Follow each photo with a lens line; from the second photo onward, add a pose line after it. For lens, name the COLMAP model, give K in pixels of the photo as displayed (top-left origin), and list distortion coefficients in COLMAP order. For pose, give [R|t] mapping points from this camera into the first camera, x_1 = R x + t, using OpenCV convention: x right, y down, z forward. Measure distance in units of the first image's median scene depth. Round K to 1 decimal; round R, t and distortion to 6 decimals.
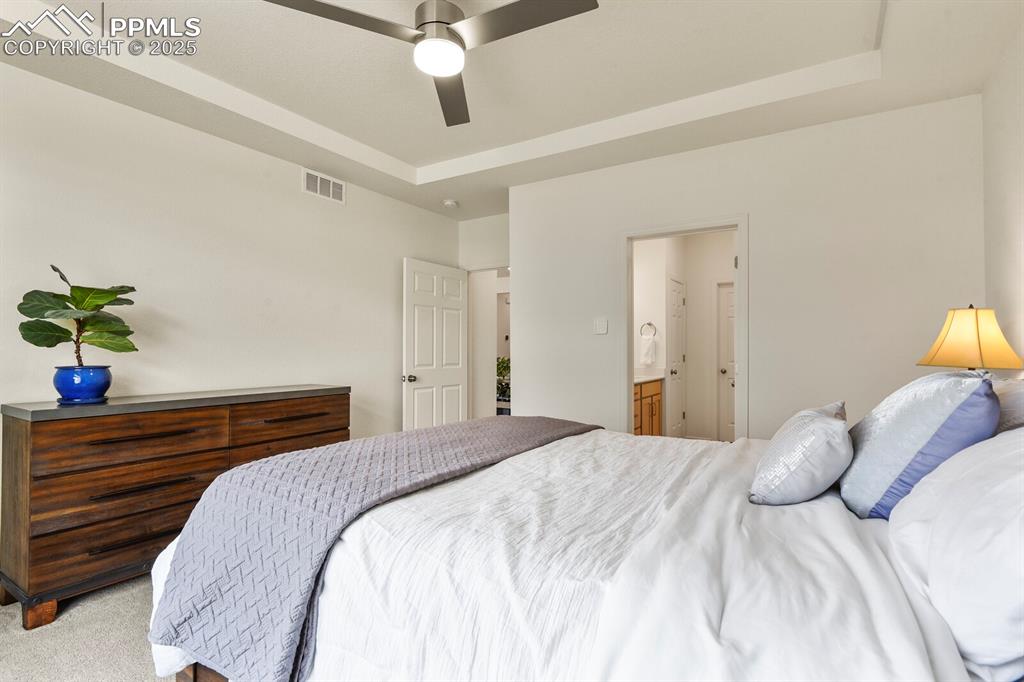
lens RADIAL K [[496.9, 0, 509.0], [0, 496.9, 345.1], [0, 0, 1]] dist [-0.002202, -0.002216]
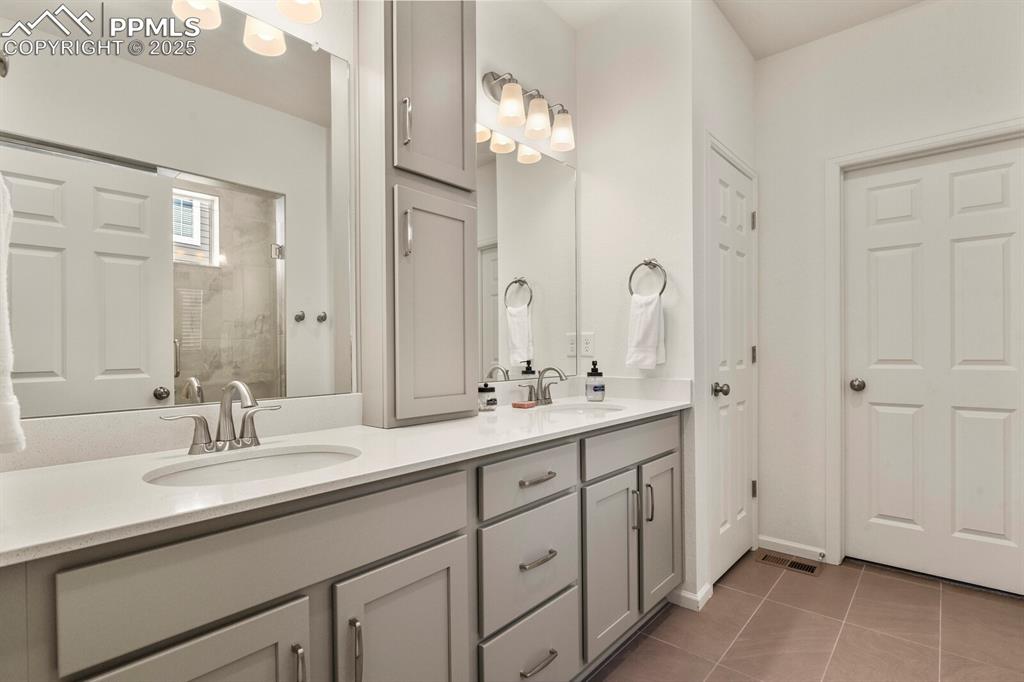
lens RADIAL K [[496.9, 0, 510.1], [0, 496.9, 344.8], [0, 0, 1]] dist [-0.002202, -0.002216]
pose [[0.986455, -0.005250, -0.163946, 0.239420], [0.006194, 0.999967, 0.005244, 0.016893], [0.163913, -0.006189, 0.986455, 0.606841]]
